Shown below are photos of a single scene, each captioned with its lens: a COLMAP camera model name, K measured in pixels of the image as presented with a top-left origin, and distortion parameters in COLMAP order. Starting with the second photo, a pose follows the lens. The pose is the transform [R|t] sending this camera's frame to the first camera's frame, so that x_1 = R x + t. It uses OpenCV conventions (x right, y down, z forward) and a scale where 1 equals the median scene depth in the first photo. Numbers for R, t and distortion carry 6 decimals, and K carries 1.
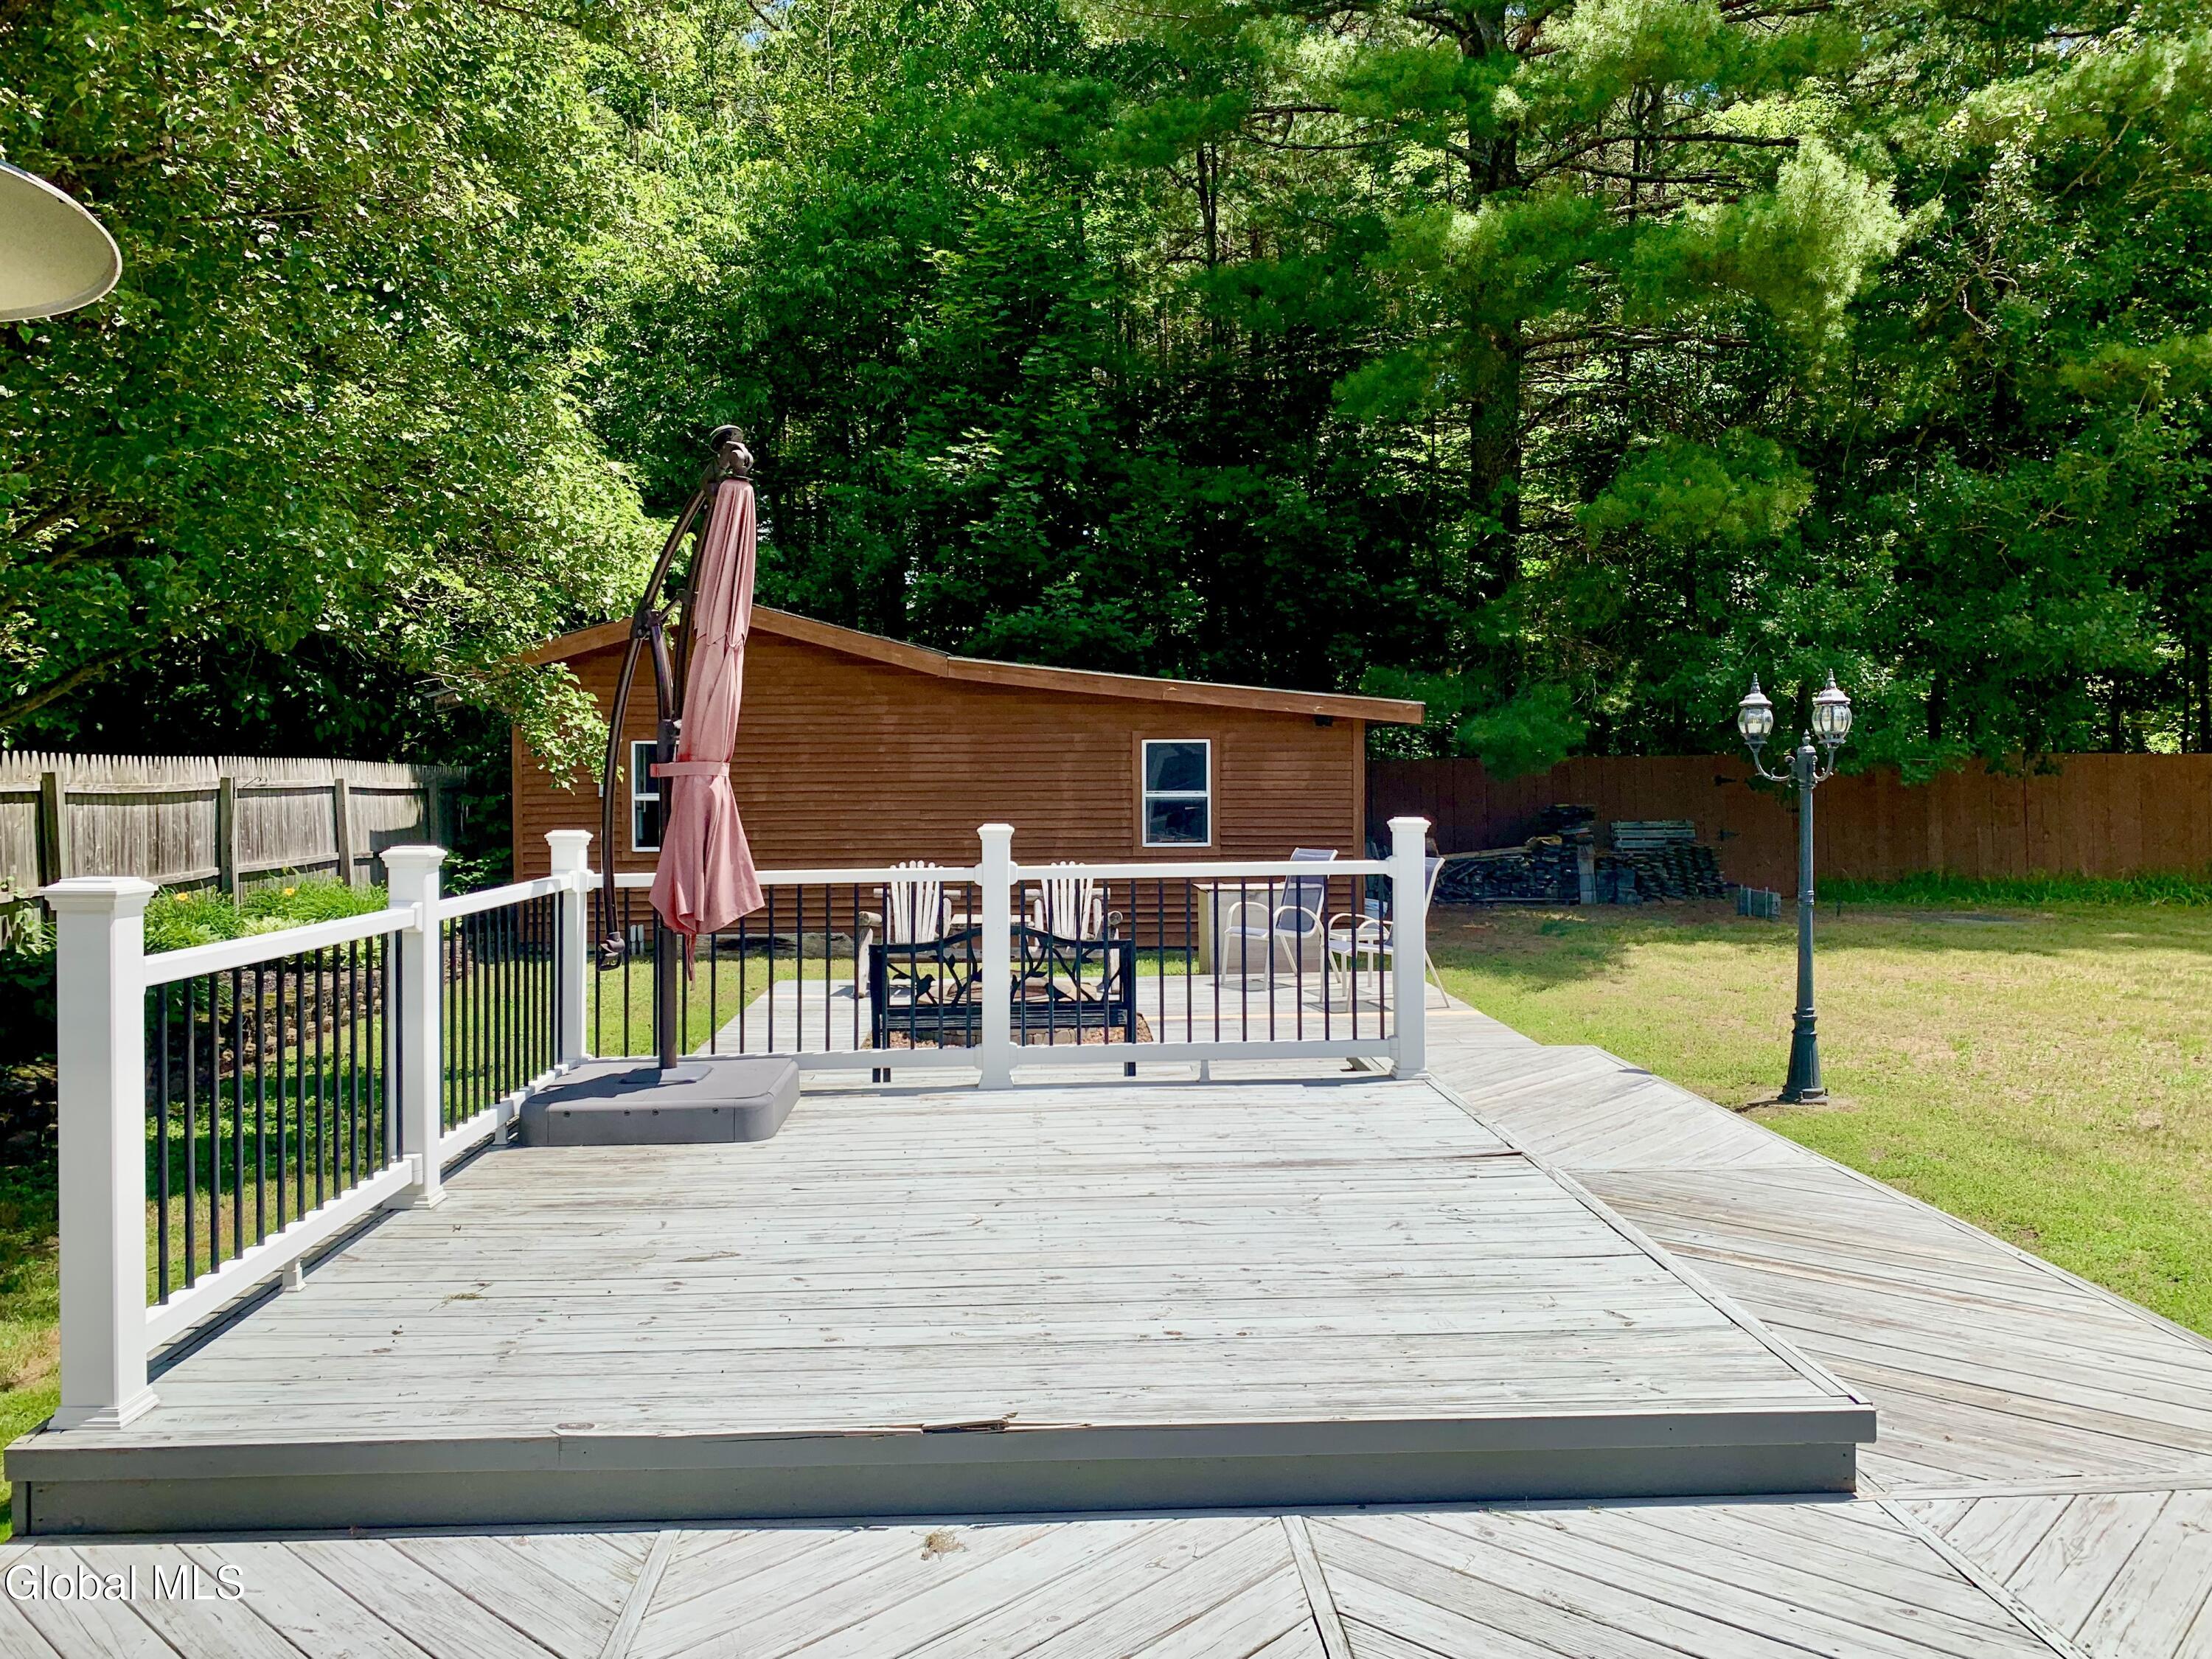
lens RADIAL K [[1695.8, 0, 1110.0], [0, 1695.8, 829.2], [0, 0, 1]] dist [0.044152, -0.066912]
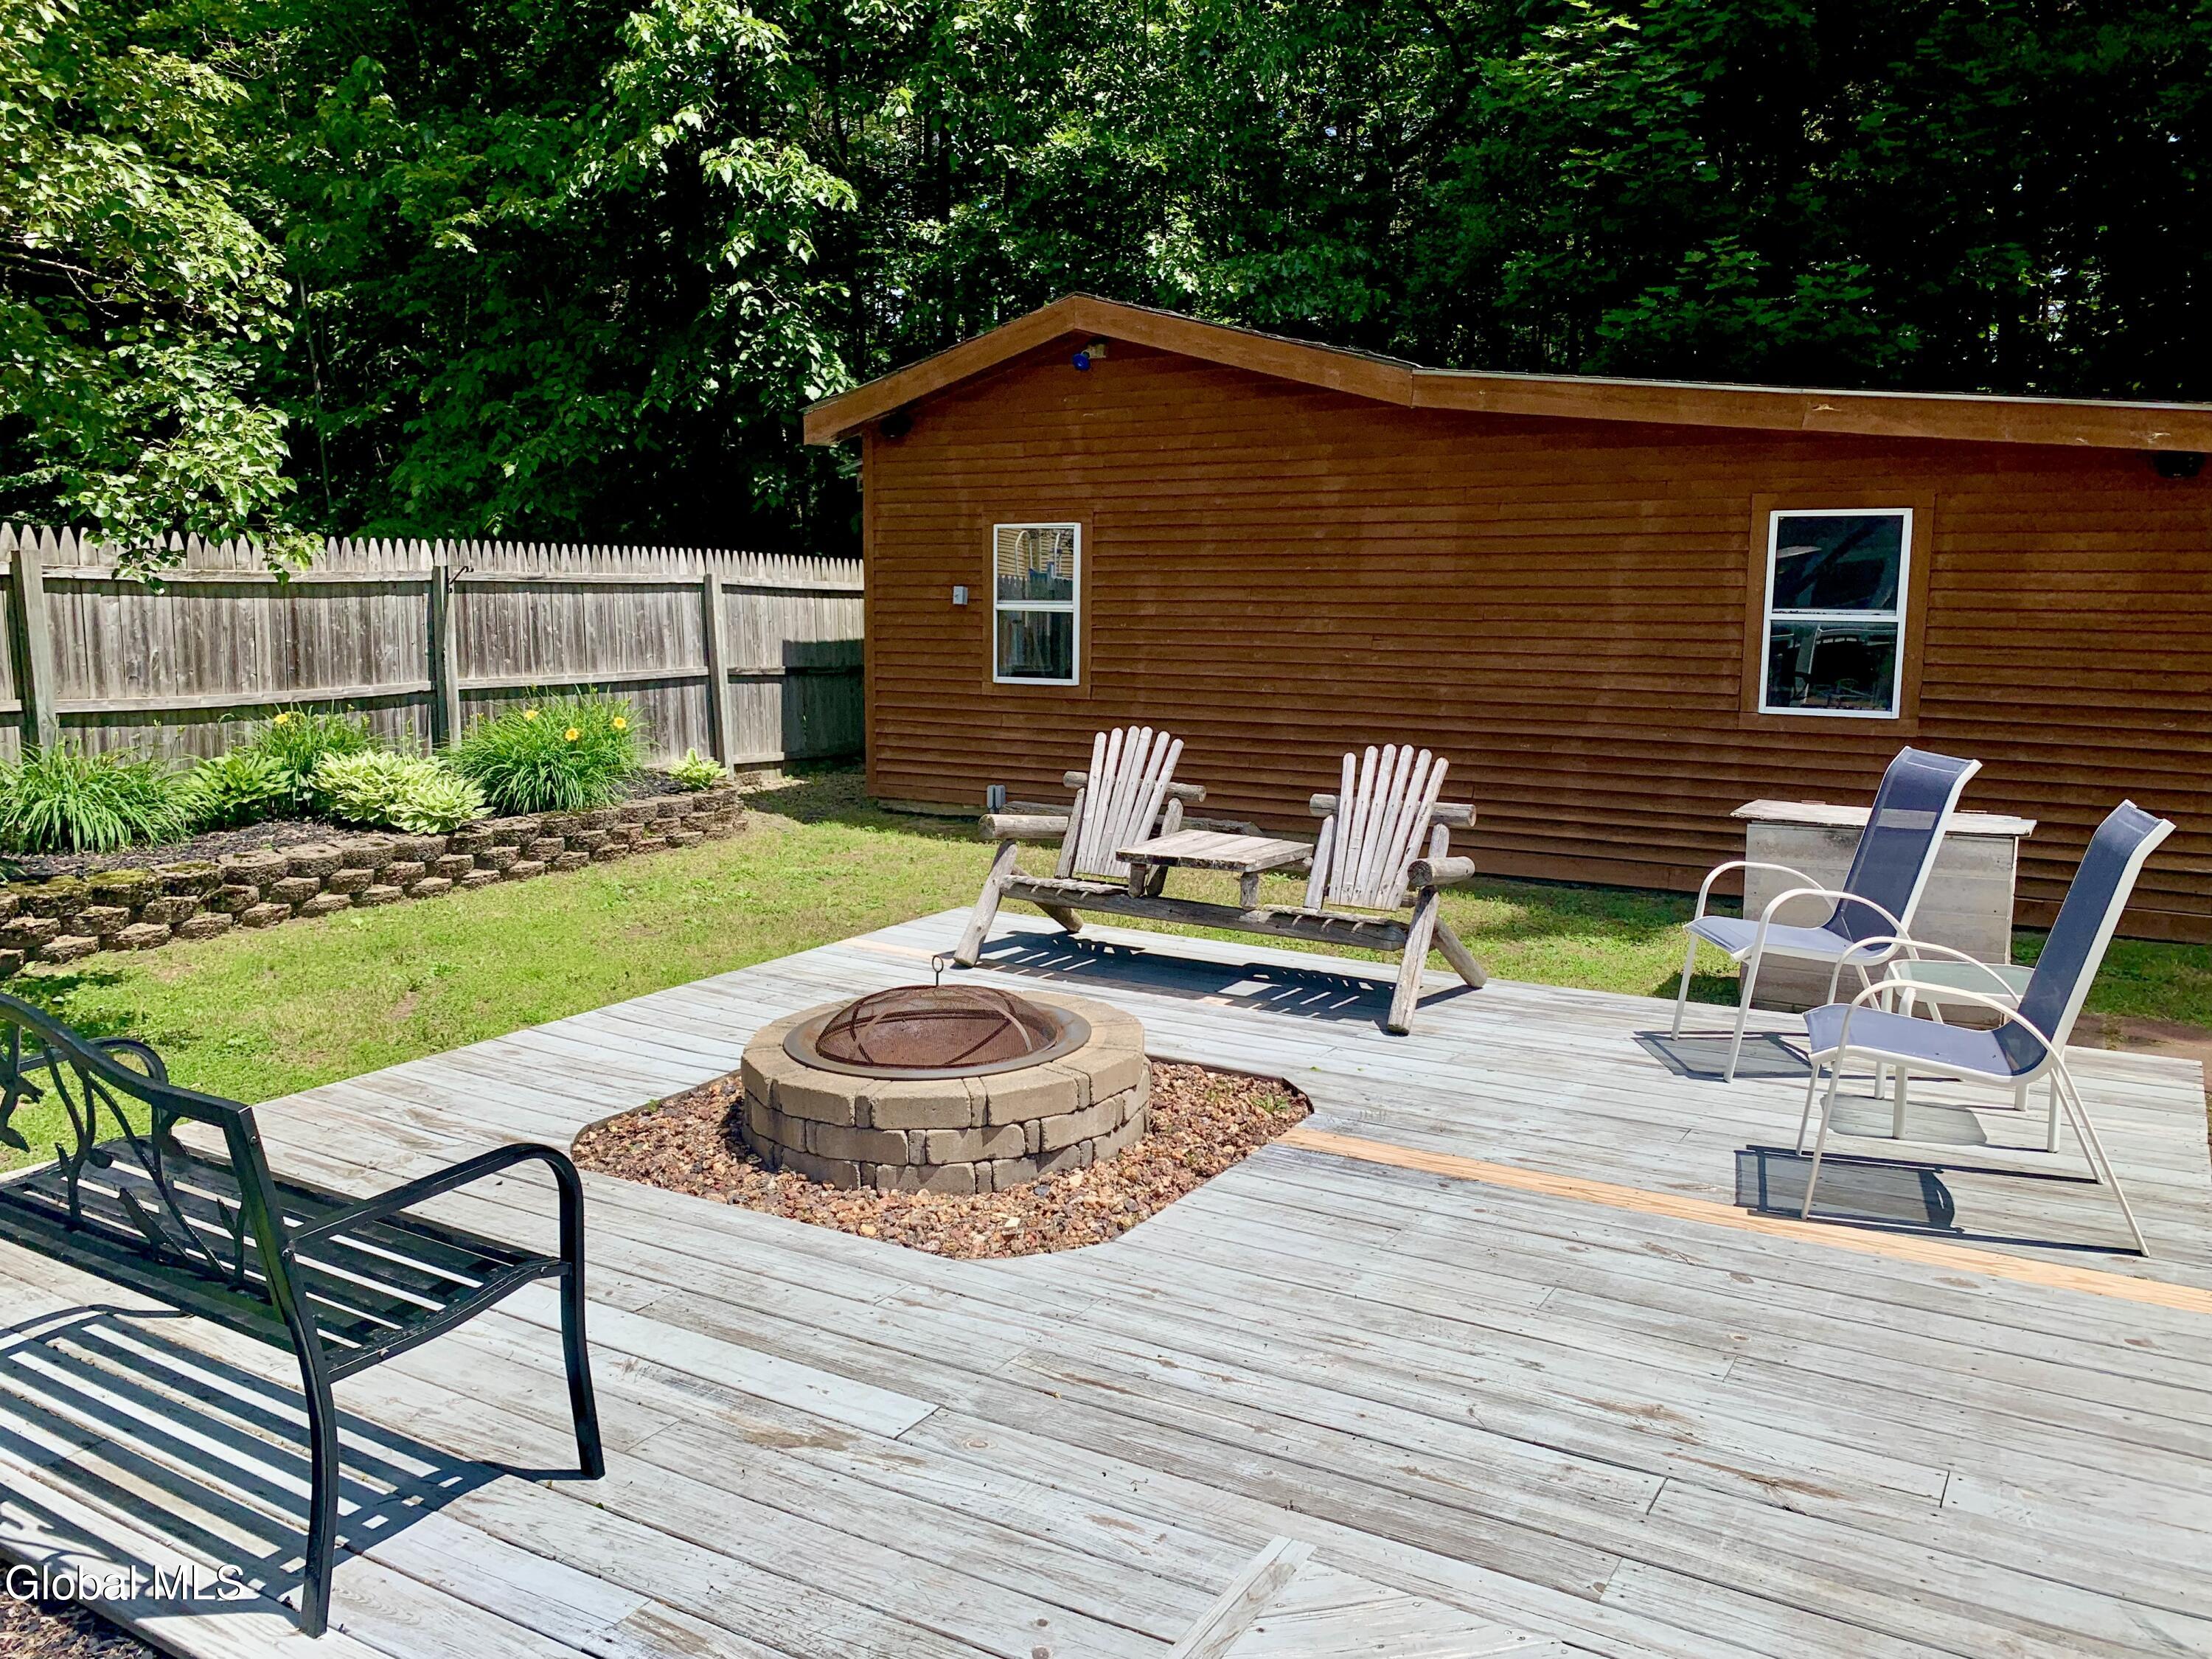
lens RADIAL K [[1695.8, 0, 1092.0], [0, 1695.8, 821.4], [0, 0, 1]] dist [0.044152, -0.066912]
pose [[0.826048, 0.088963, -0.556535, 0.150054], [-0.031490, 0.993206, 0.112025, -0.009503], [0.562720, -0.075013, 0.823237, 0.437296]]
